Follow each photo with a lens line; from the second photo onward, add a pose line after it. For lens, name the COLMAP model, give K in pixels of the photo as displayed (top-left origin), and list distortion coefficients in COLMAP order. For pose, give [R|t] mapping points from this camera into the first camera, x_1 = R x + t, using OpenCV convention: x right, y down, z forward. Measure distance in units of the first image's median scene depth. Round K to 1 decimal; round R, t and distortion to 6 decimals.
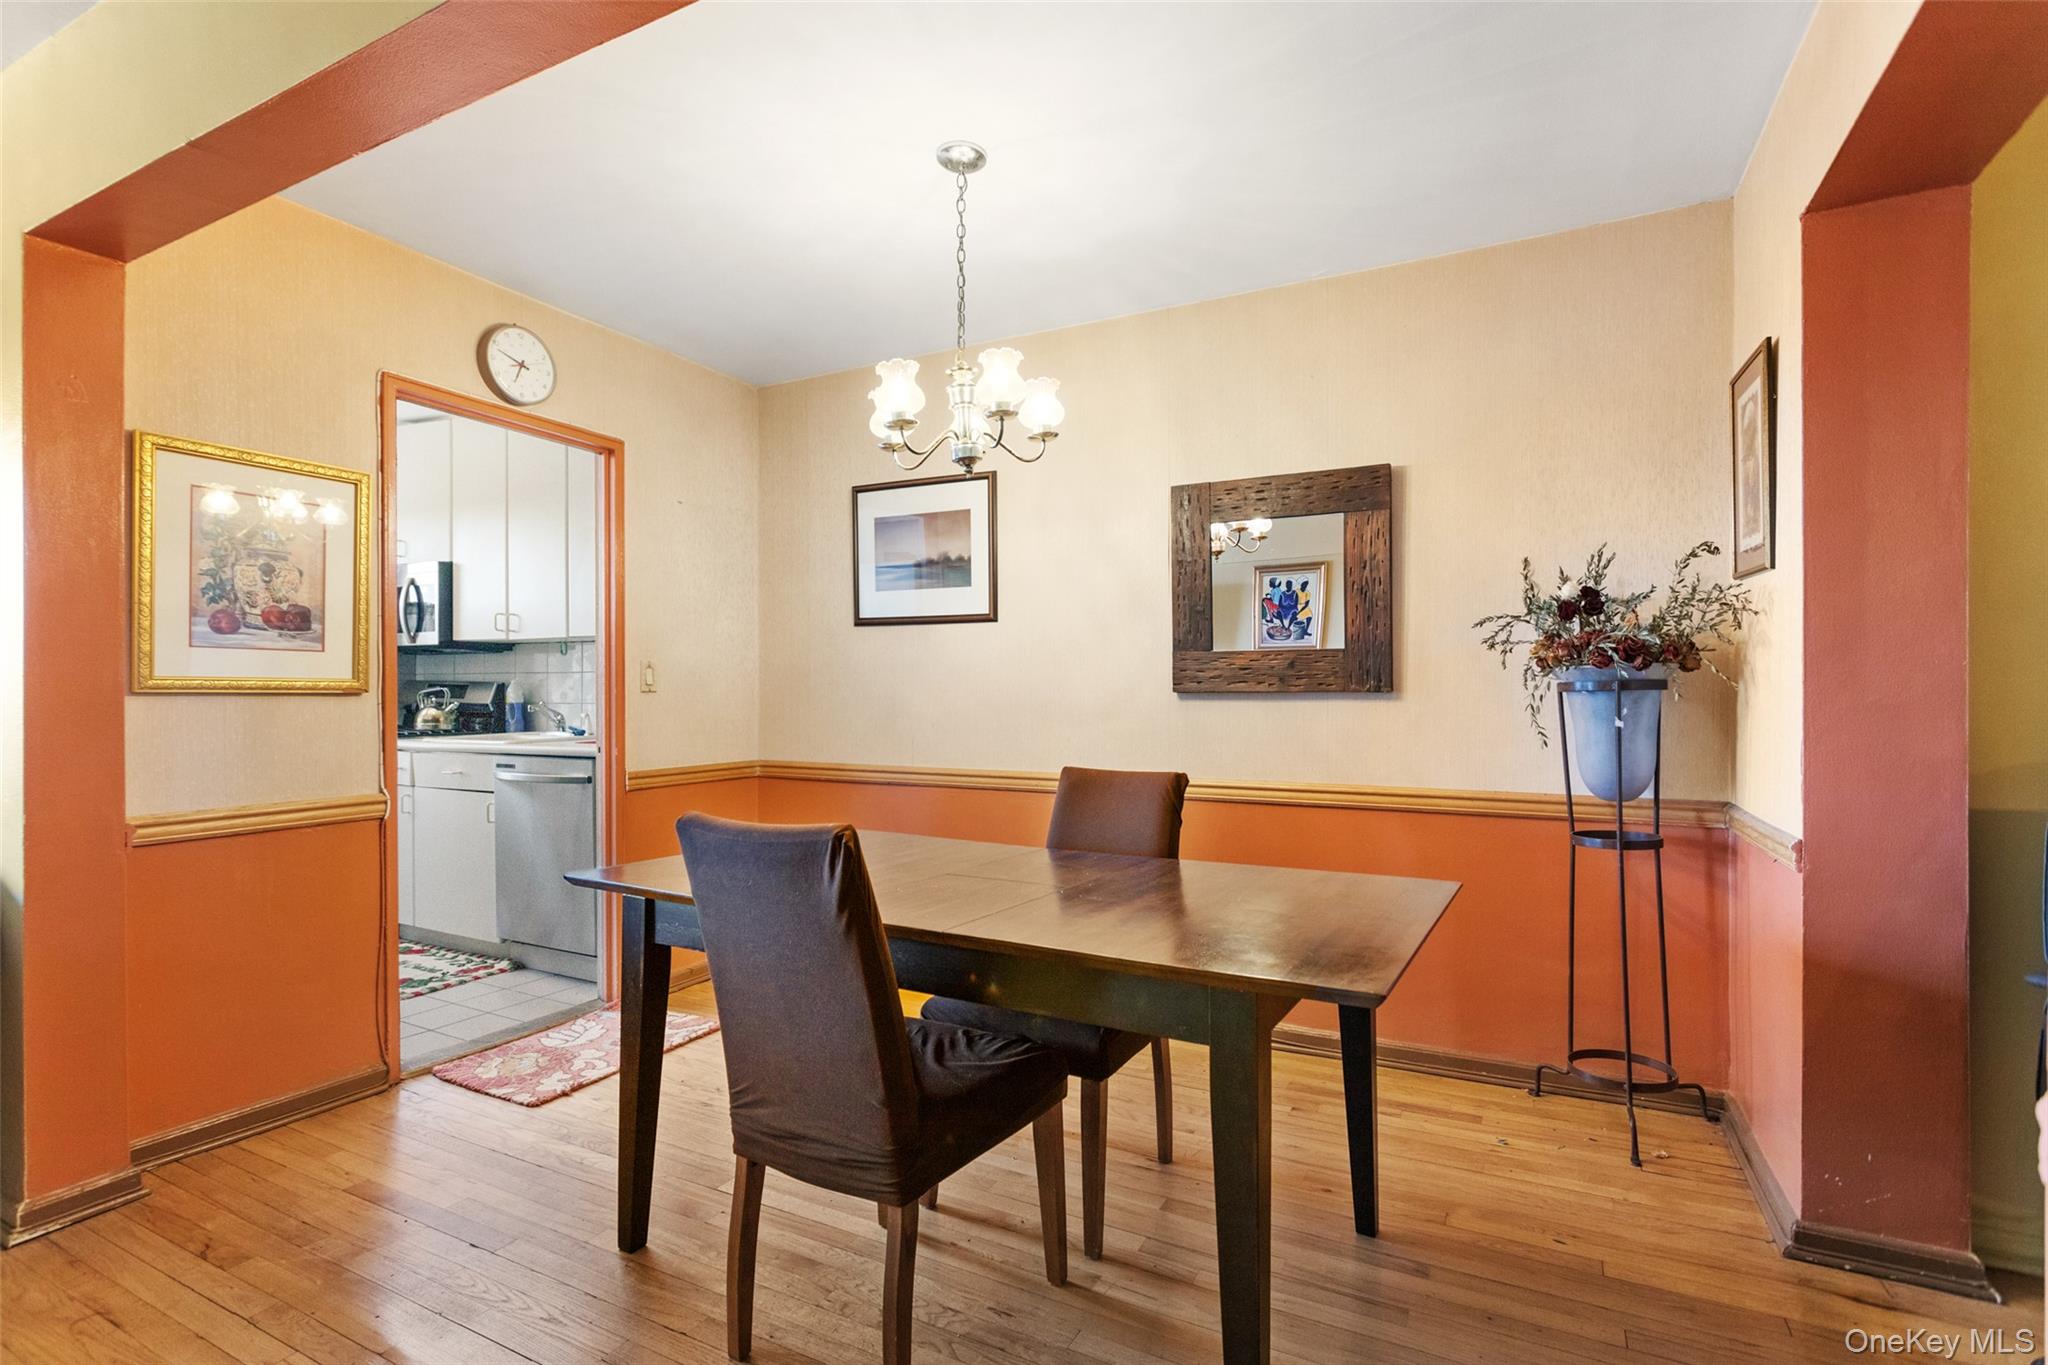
lens RADIAL K [[975.2, 0, 1017.4], [0, 975.2, 693.4], [0, 0, 1]] dist [0.002132, 0.003112]
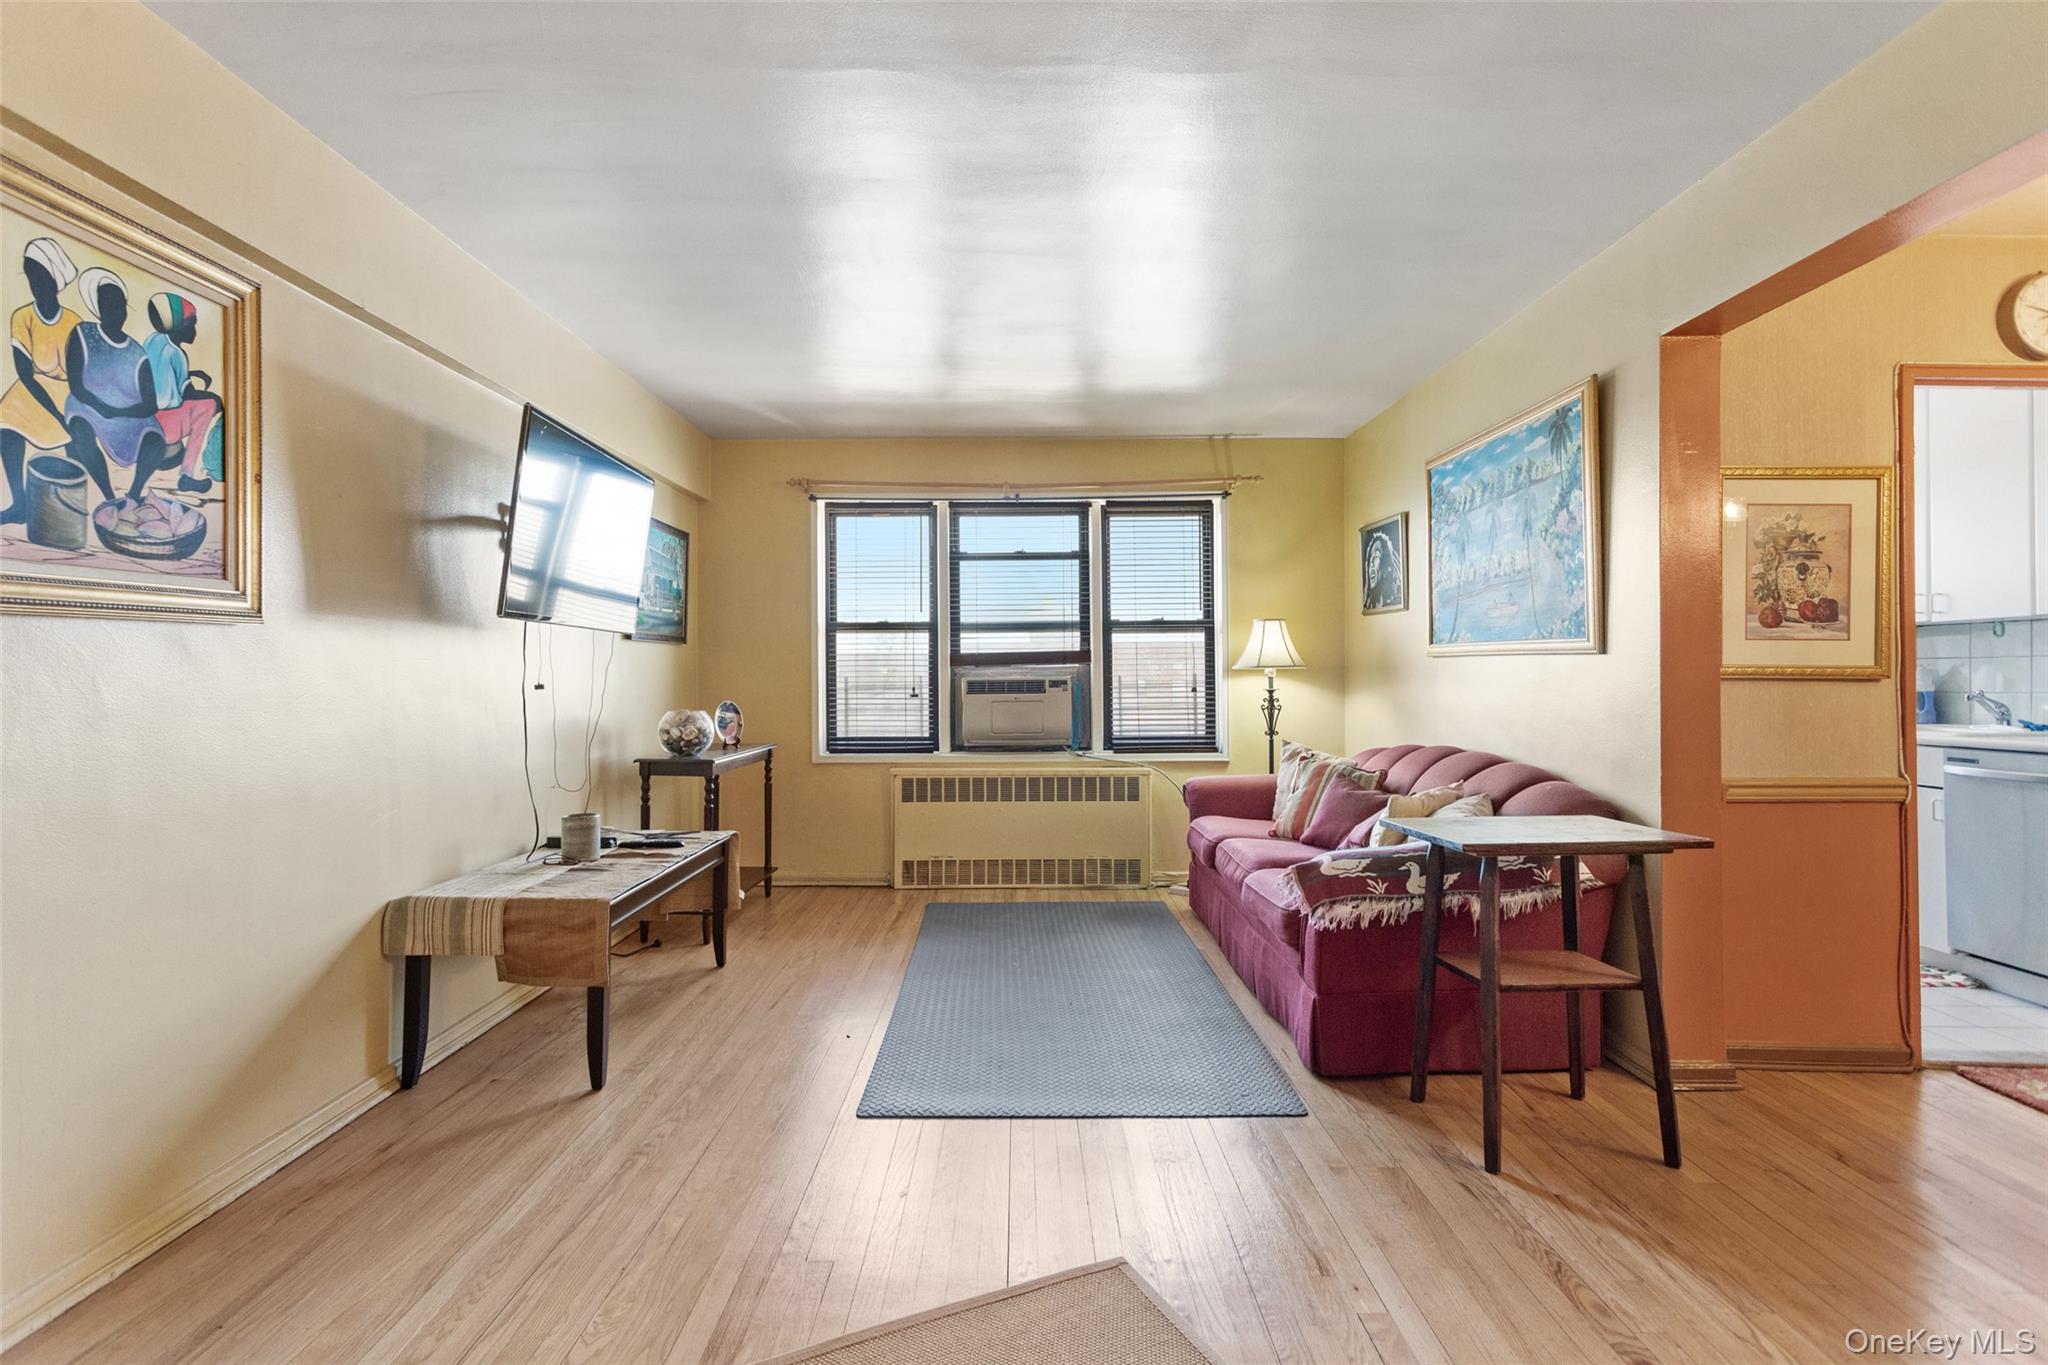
lens RADIAL K [[975.2, 0, 1013.0], [0, 975.2, 666.7], [0, 0, 1]] dist [0.002132, 0.003112]
pose [[0.465206, -0.009439, -0.885152, -0.166595], [-0.003341, 0.999917, -0.012419, 0.002300], [0.885196, 0.008735, 0.465136, -0.277920]]
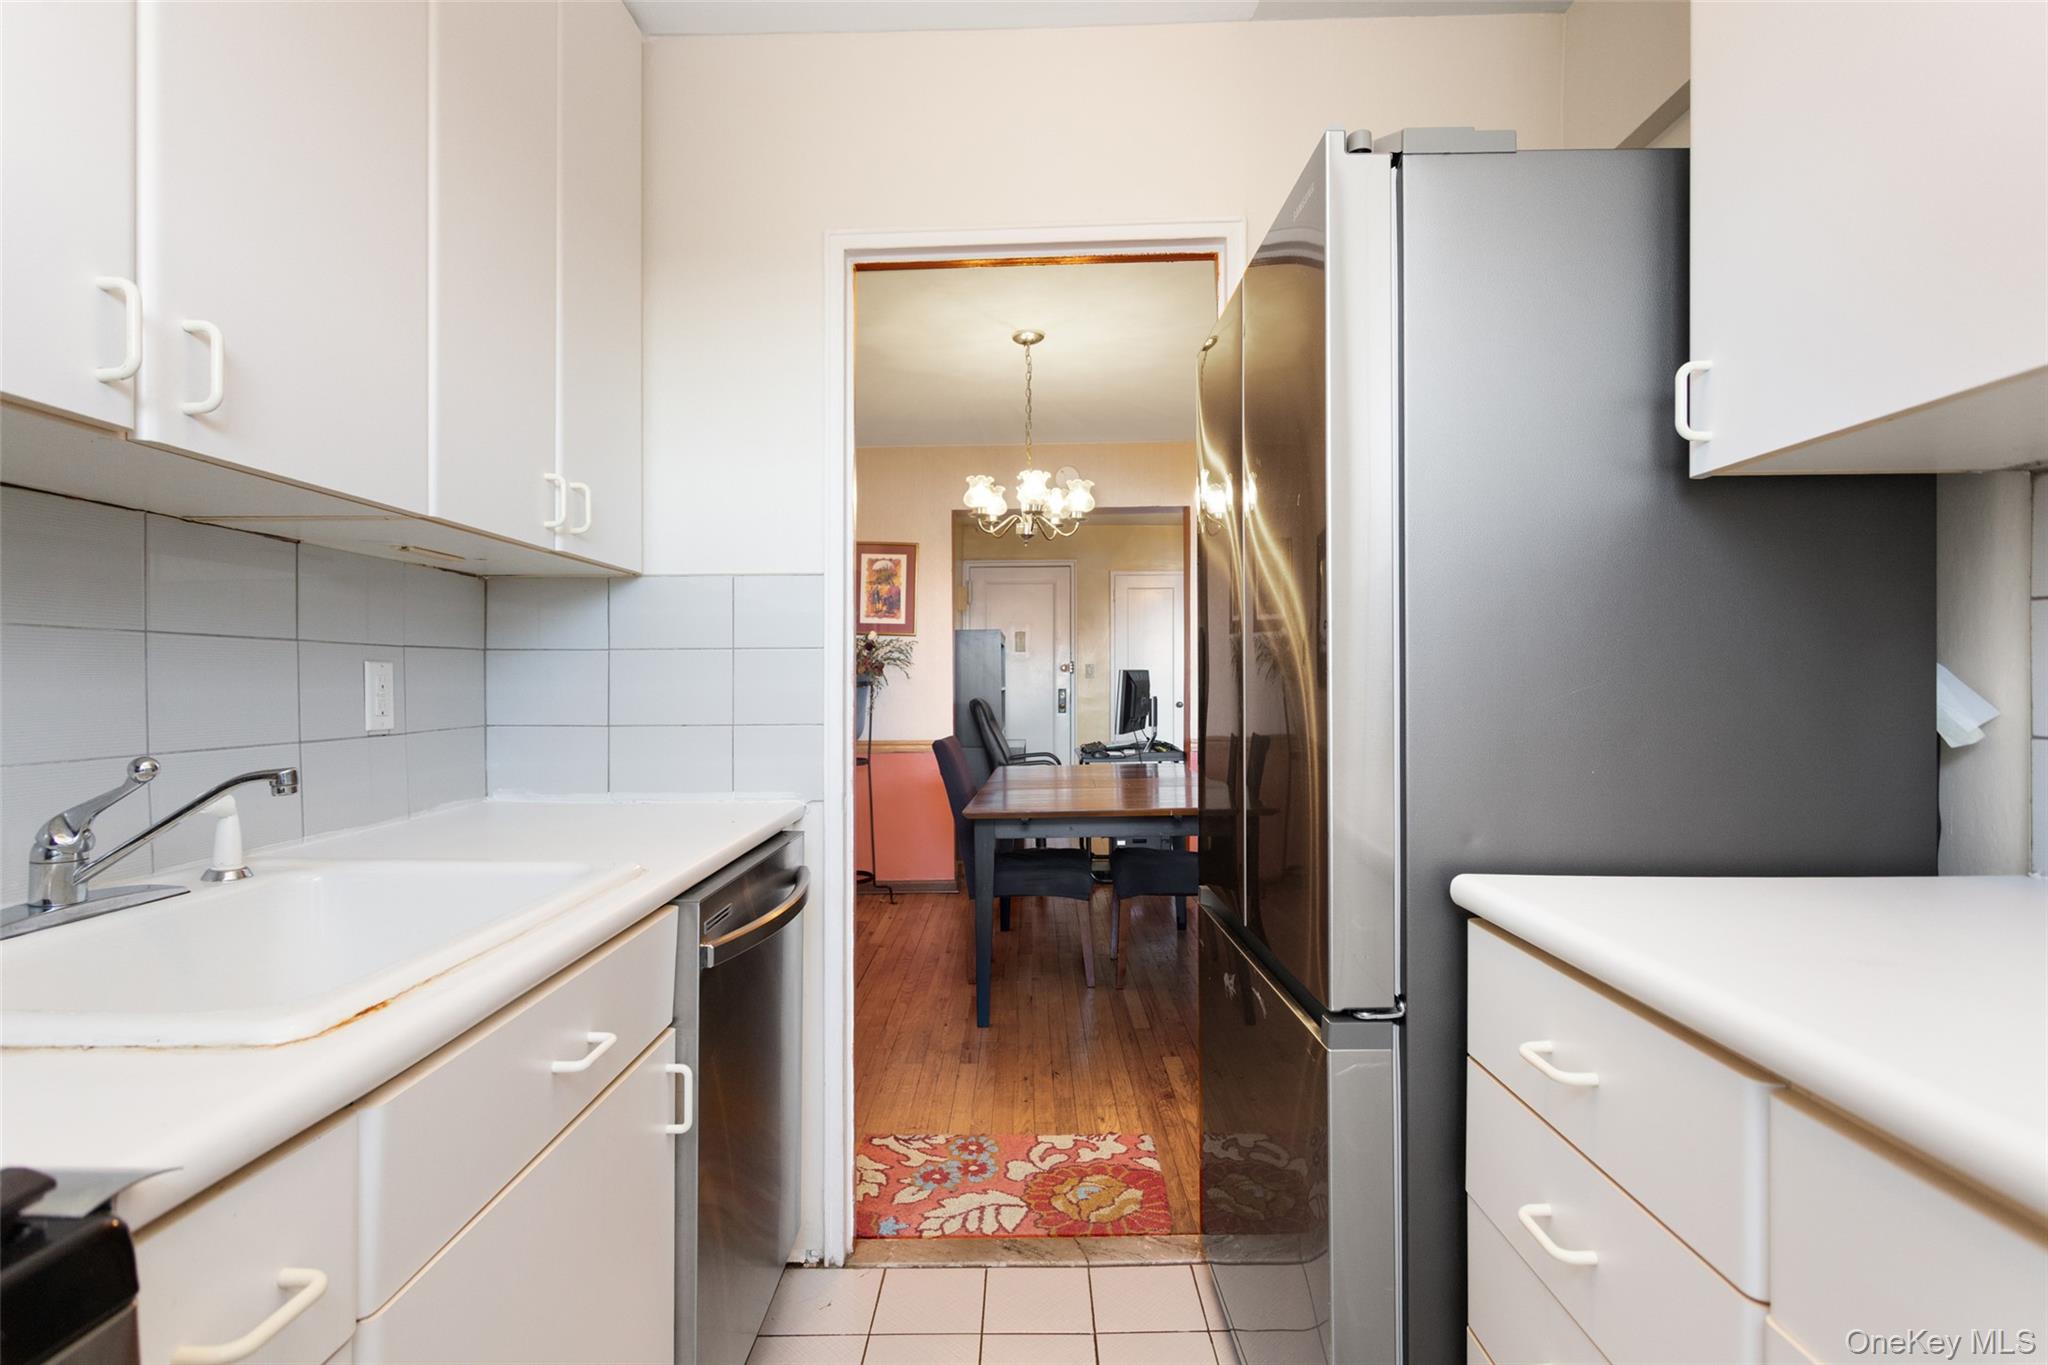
lens RADIAL K [[975.2, 0, 1043.5], [0, 975.2, 687.8], [0, 0, 1]] dist [0.002132, 0.003112]
pose [[-0.468076, 0.000052, 0.883688, -1.138607], [0.010972, 0.999923, 0.005753, -0.004985], [-0.883620, 0.012388, -0.468040, 1.366732]]
